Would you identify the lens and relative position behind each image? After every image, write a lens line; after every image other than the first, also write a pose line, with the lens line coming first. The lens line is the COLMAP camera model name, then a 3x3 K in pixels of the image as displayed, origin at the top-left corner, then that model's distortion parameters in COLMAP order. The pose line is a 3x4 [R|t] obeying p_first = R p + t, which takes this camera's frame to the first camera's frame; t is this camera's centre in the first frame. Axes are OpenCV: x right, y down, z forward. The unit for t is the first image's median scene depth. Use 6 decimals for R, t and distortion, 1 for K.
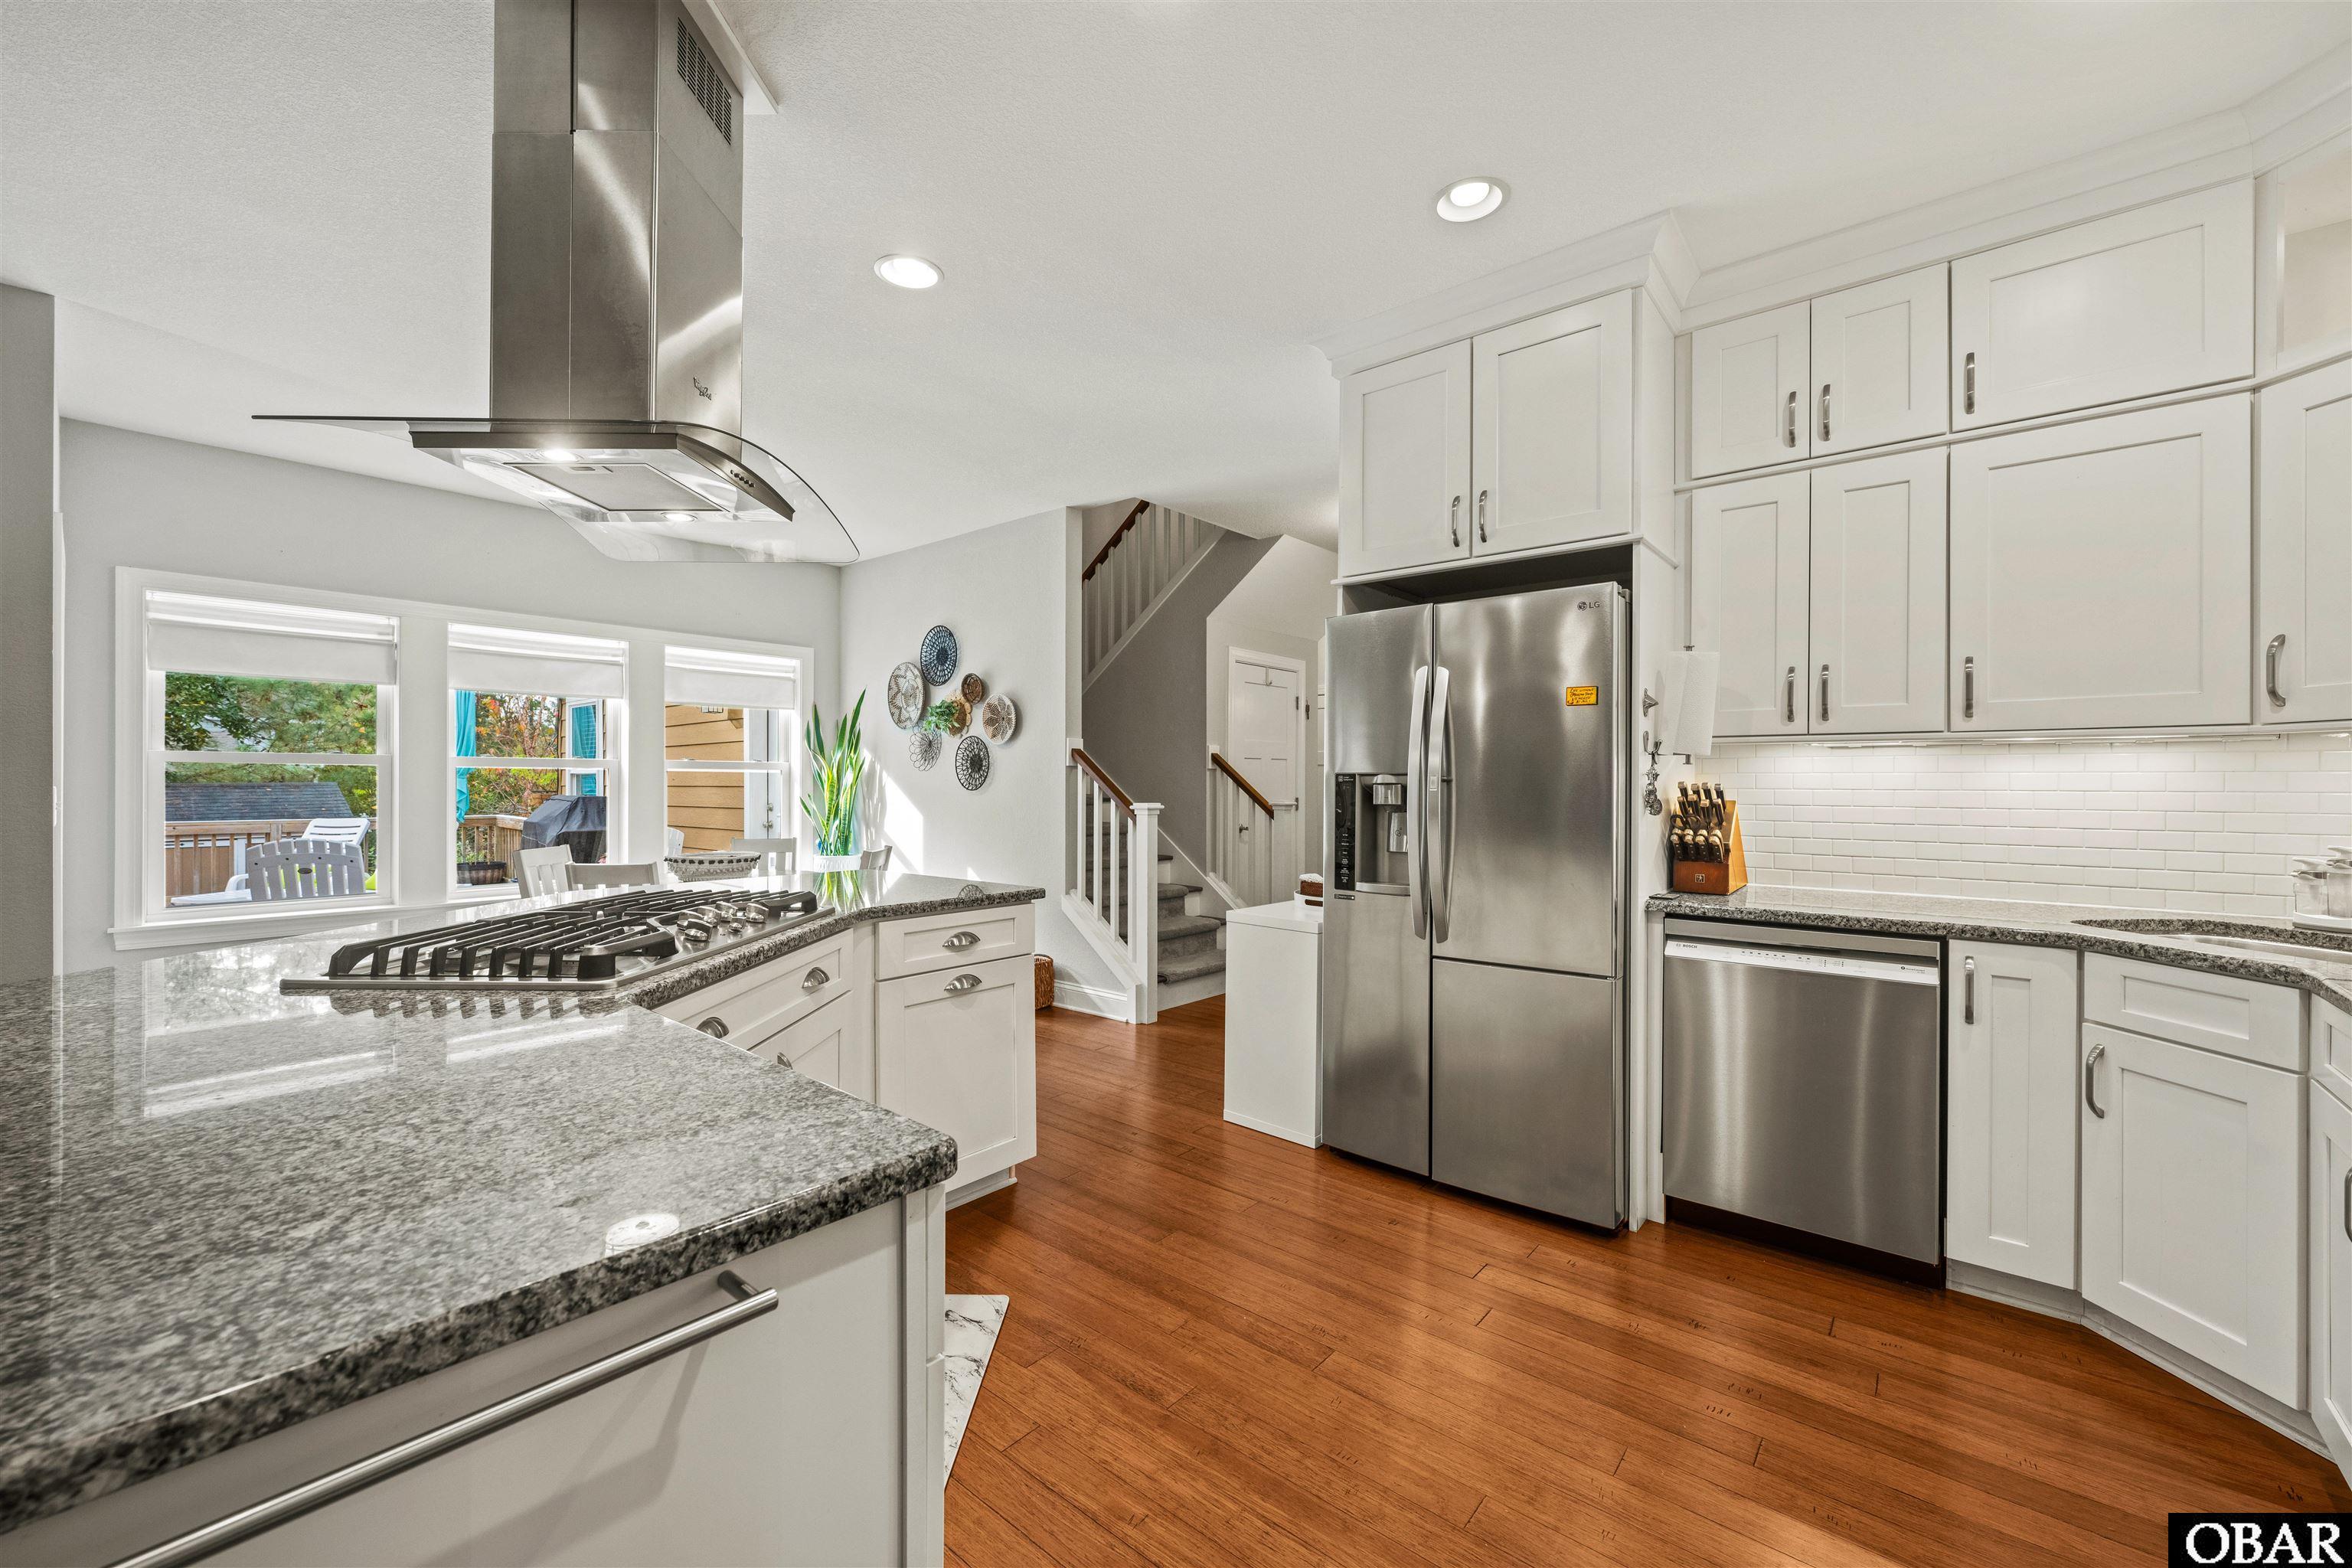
lens RADIAL K [[934.9, 0, 1173.7], [0, 934.9, 789.5], [0, 0, 1]] dist [-0.001731, 0.000363]
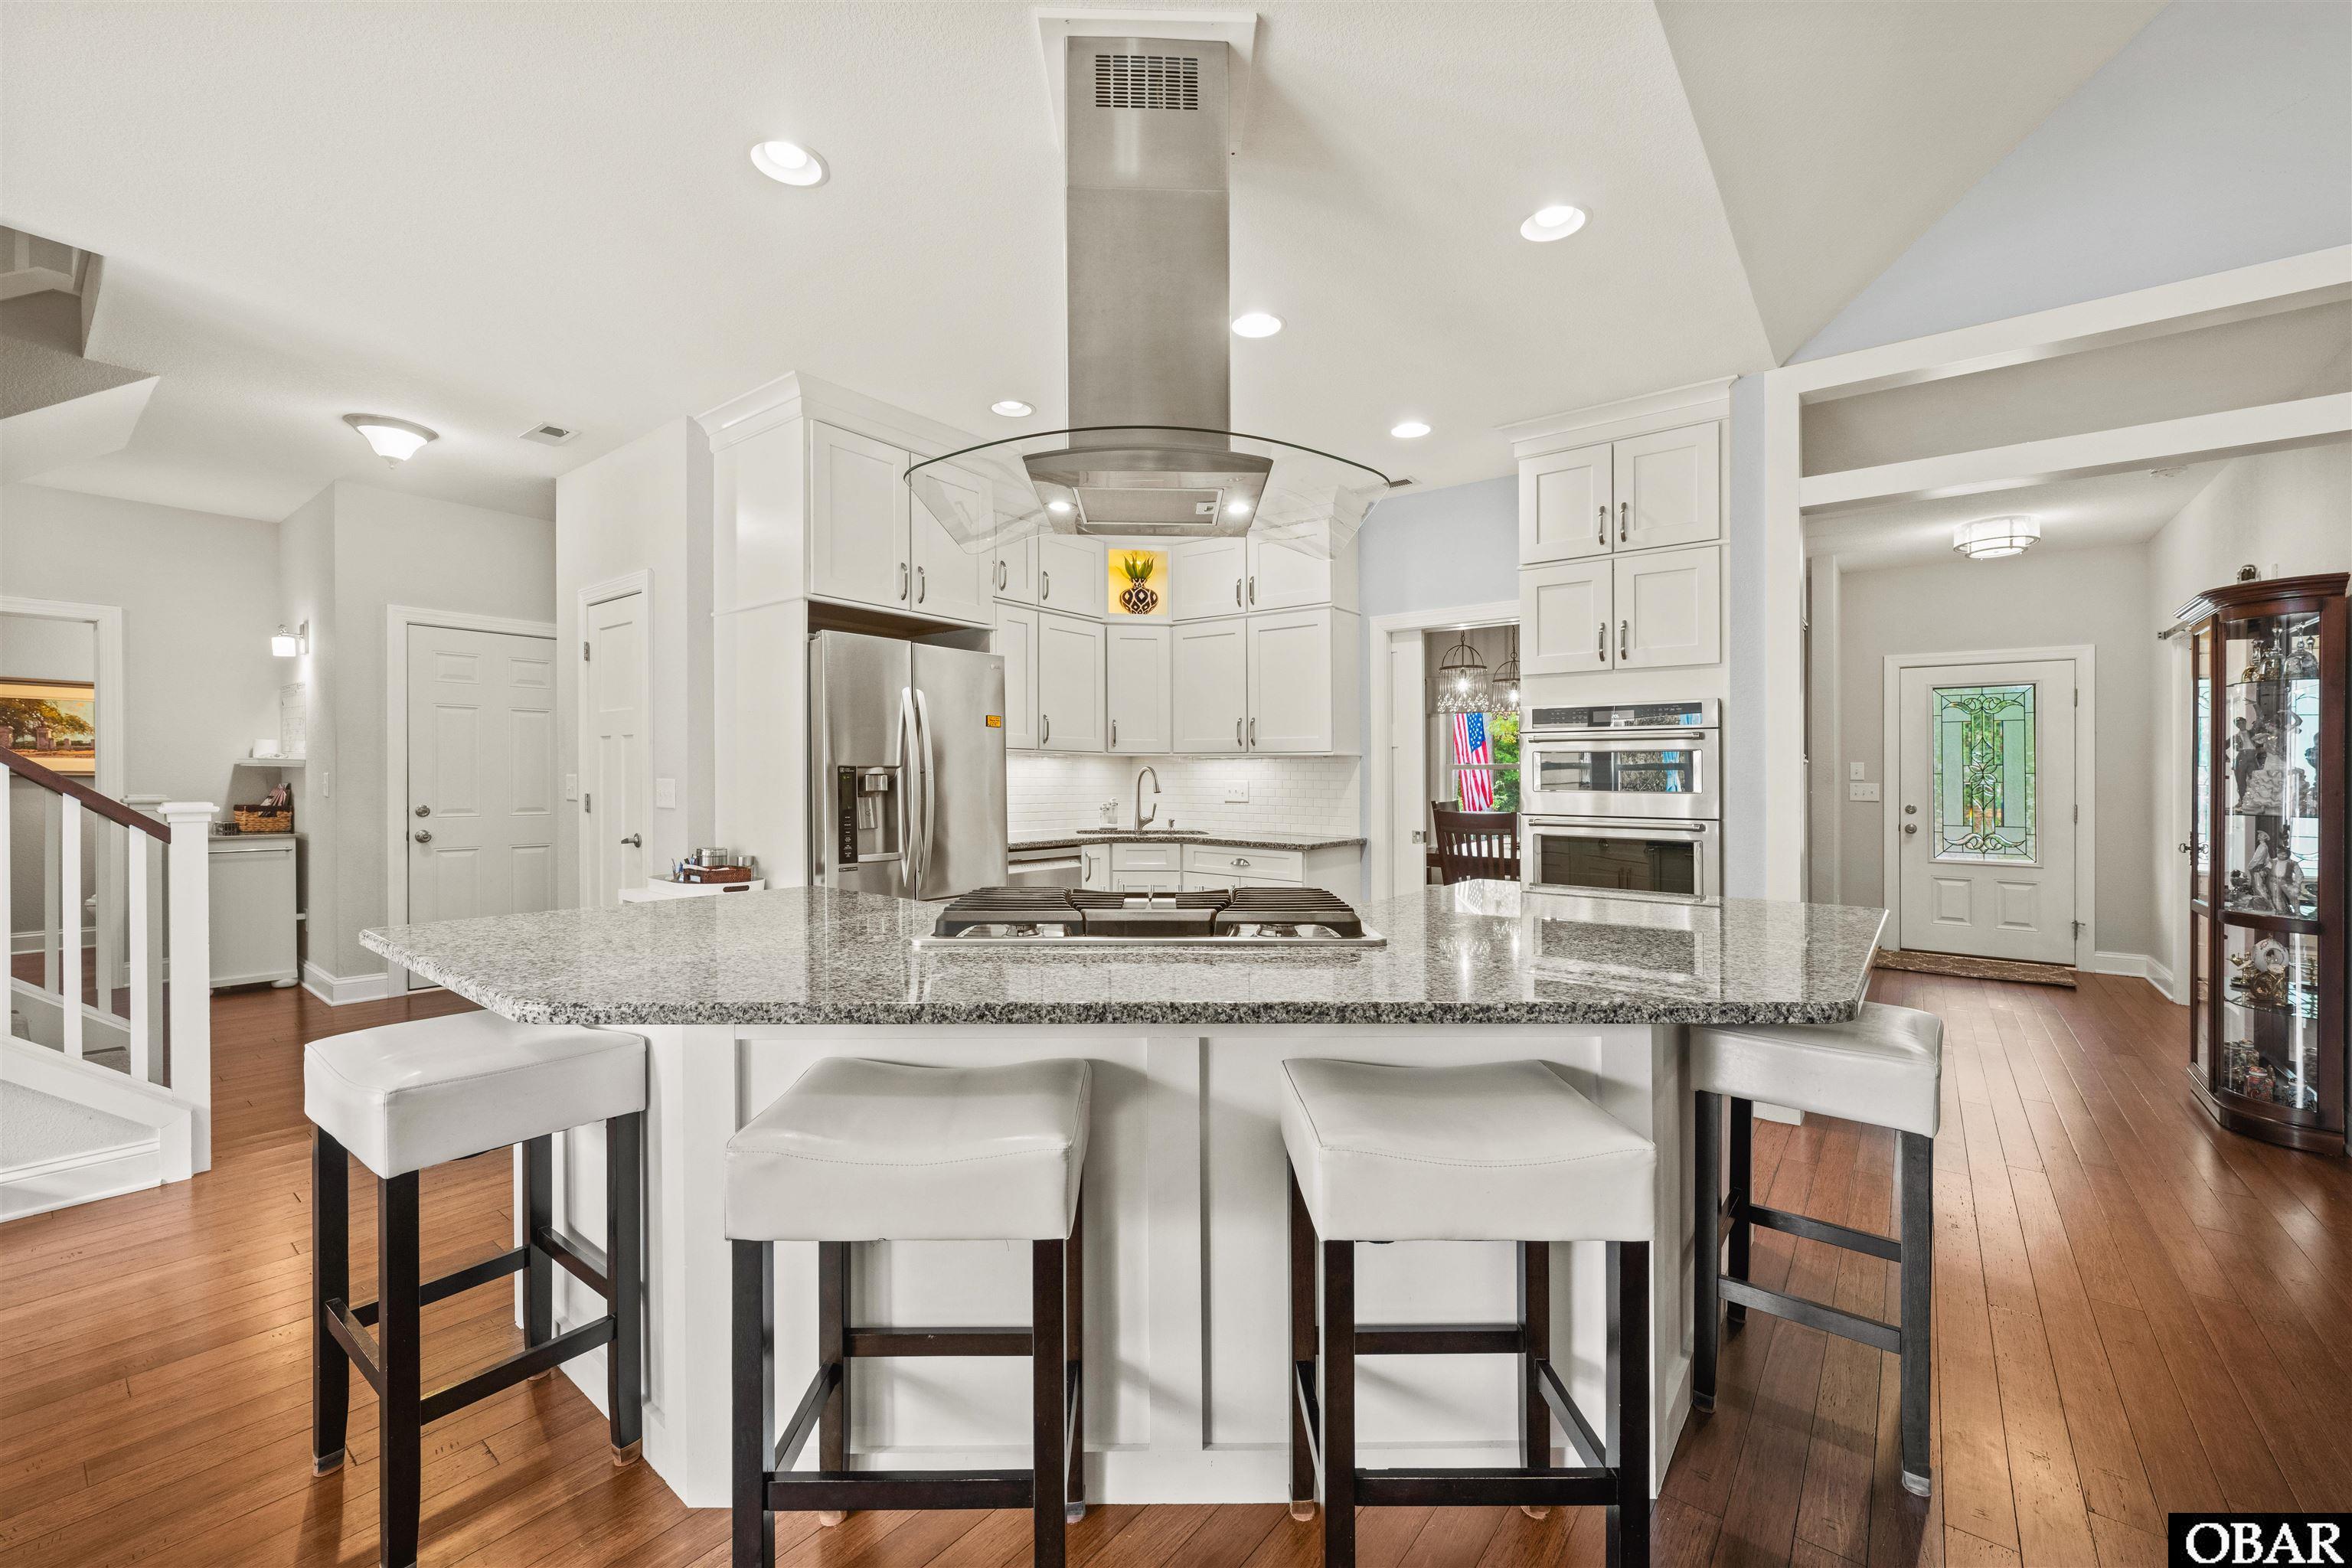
lens RADIAL K [[934.9, 0, 1176.8], [0, 934.9, 782.4], [0, 0, 1]] dist [-0.001731, 0.000363]
pose [[-0.032334, -0.002783, 0.999473, -1.224922], [0.008839, 0.999956, 0.003071, 0.005085], [-0.999438, 0.008933, -0.032308, 0.742732]]
